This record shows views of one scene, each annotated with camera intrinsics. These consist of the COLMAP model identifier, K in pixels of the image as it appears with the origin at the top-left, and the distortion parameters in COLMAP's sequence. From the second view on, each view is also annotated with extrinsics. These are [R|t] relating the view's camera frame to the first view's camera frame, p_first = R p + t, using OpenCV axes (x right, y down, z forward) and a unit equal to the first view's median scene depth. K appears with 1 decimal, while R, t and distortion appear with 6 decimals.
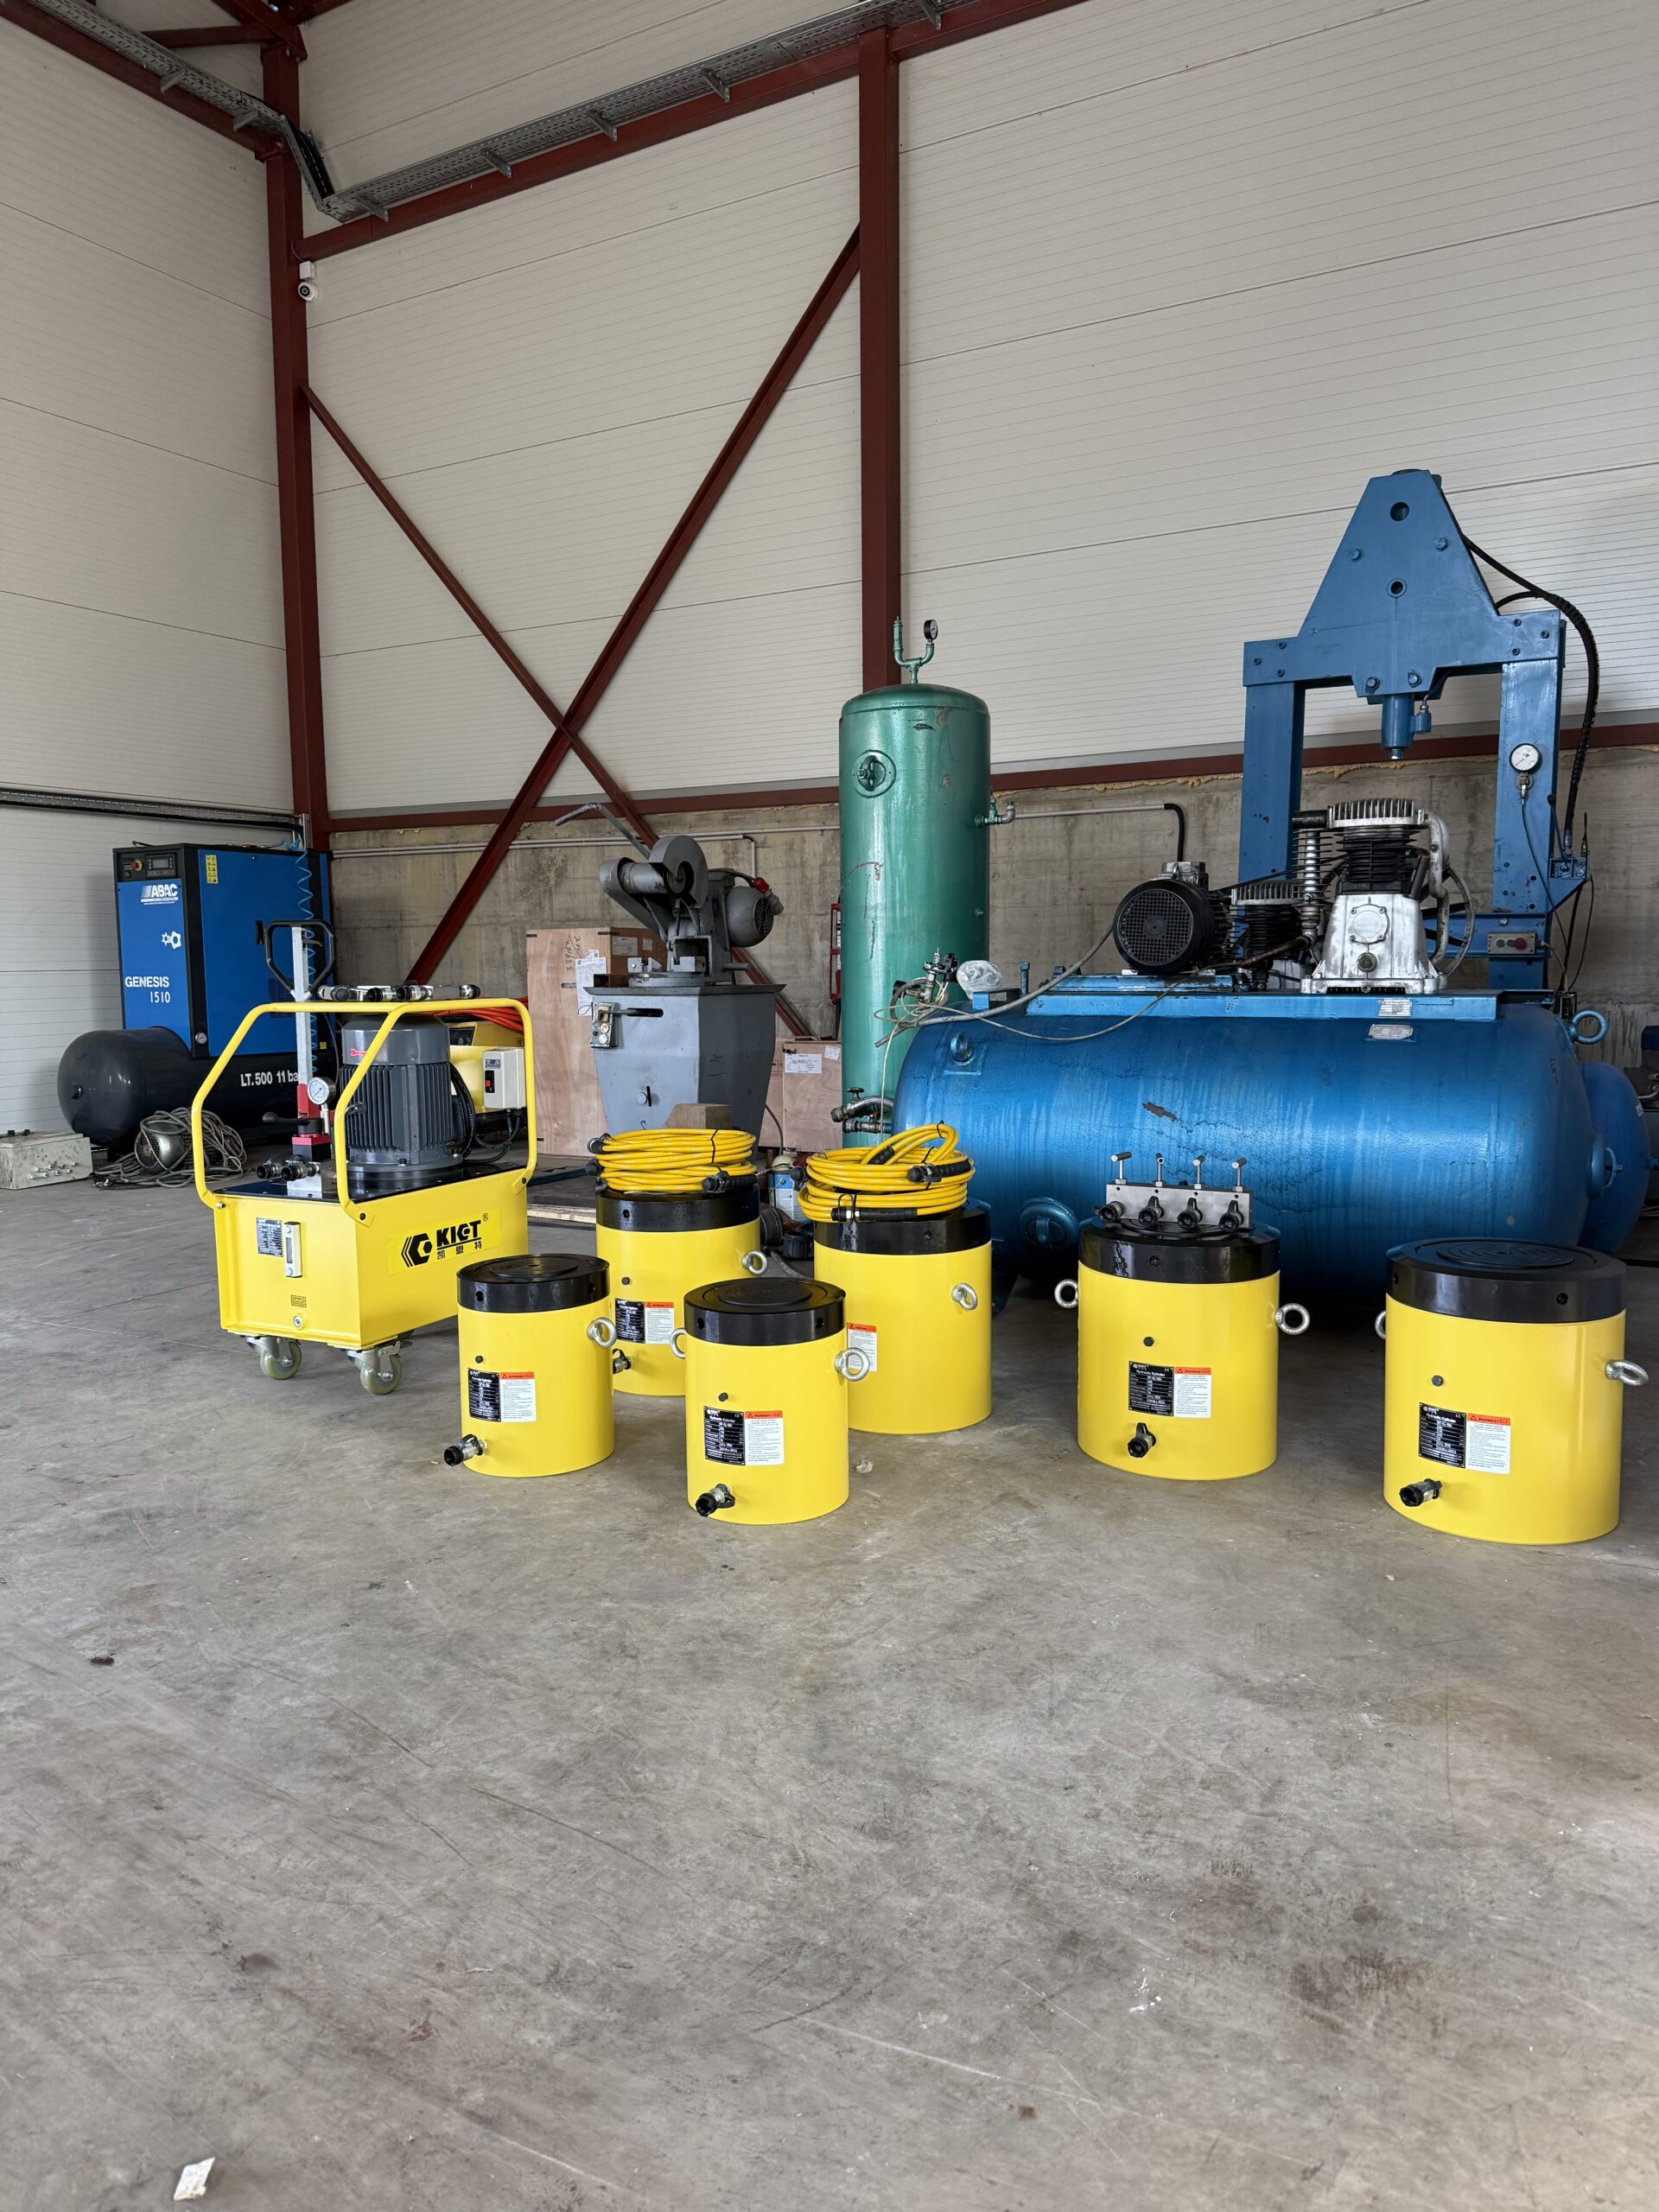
lens RADIAL K [[1545.1, 0, 824.2], [0, 1545.1, 1098.1], [0, 0, 1]] dist [0.180878, -0.366506]
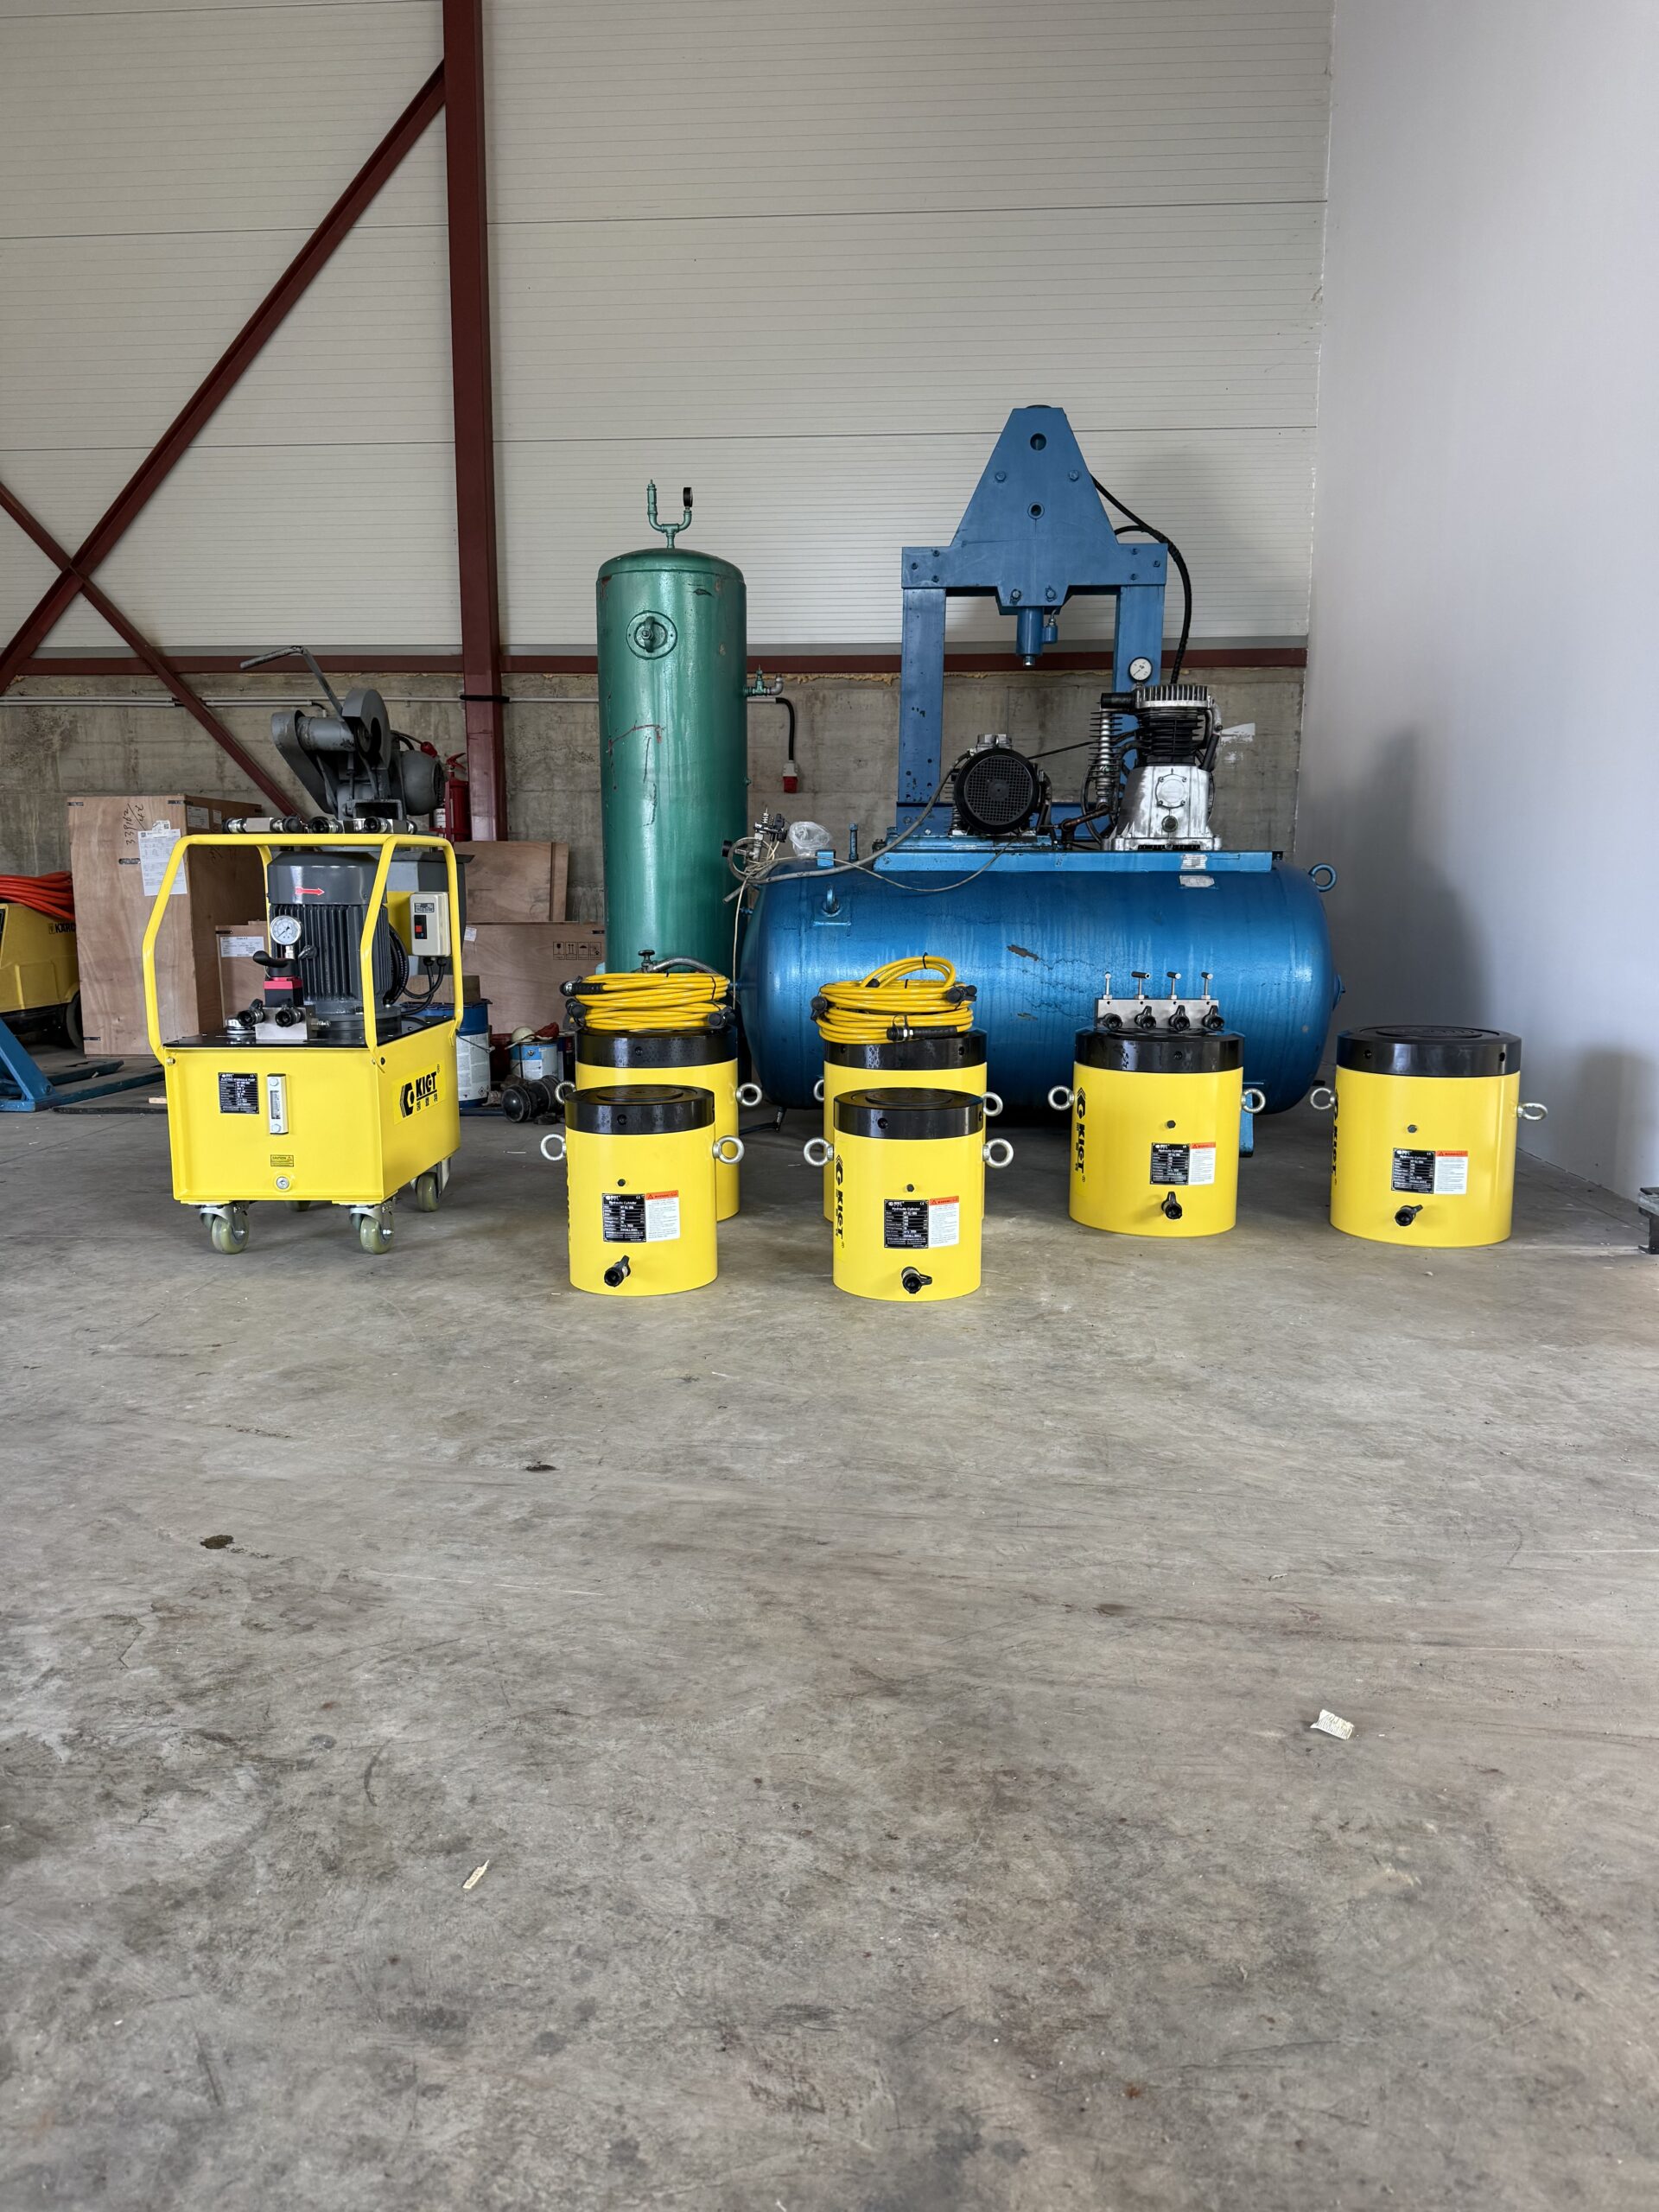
lens RADIAL K [[1545.1, 0, 824.2], [0, 1545.1, 1098.1], [0, 0, 1]] dist [0.180878, -0.366506]
pose [[0.898383, -0.050404, 0.436311, -0.430583], [0.029629, 0.998085, 0.054296, 0.050575], [-0.438212, -0.035851, 0.898157, 0.041866]]
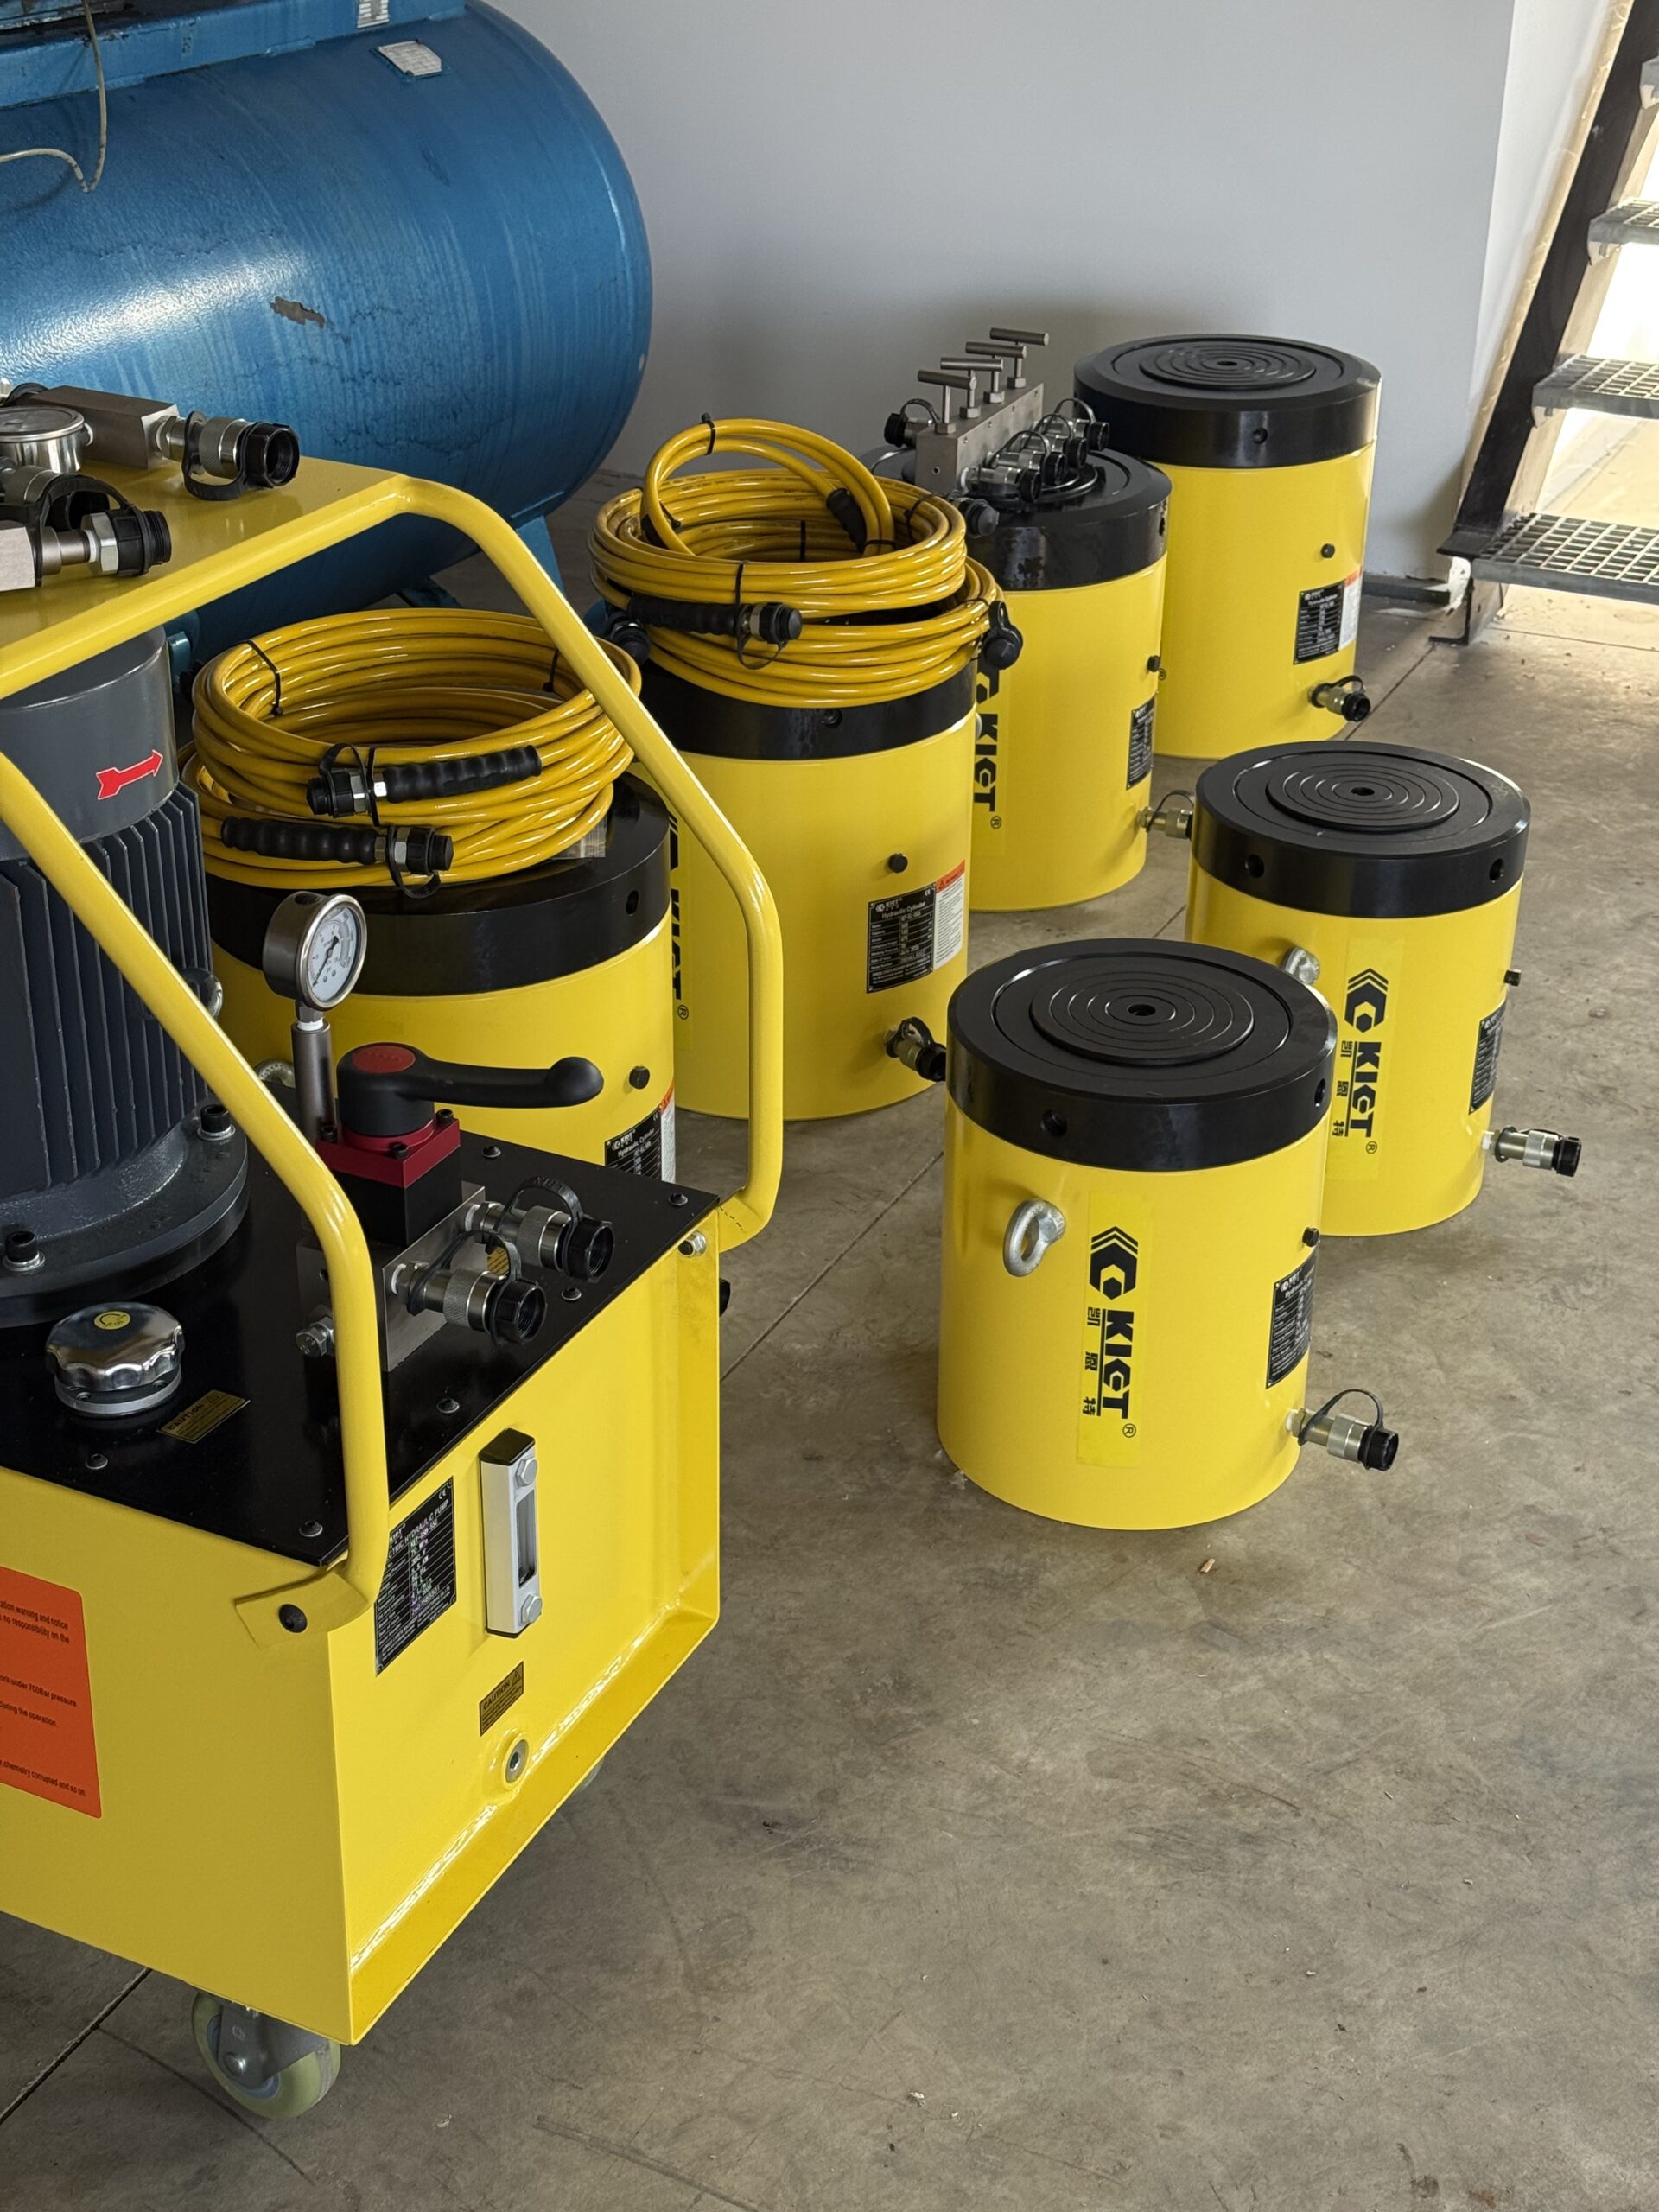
lens RADIAL K [[3089.2, 0, 816.5], [0, 3089.2, 1095.7], [0, 0, 1]] dist [0.185251, -0.358741]
pose [[-0.034894, -0.435182, 0.899666, -0.733509], [0.090668, 0.895123, 0.436502, -0.177743], [-0.995270, 0.096802, 0.008223, 0.896874]]
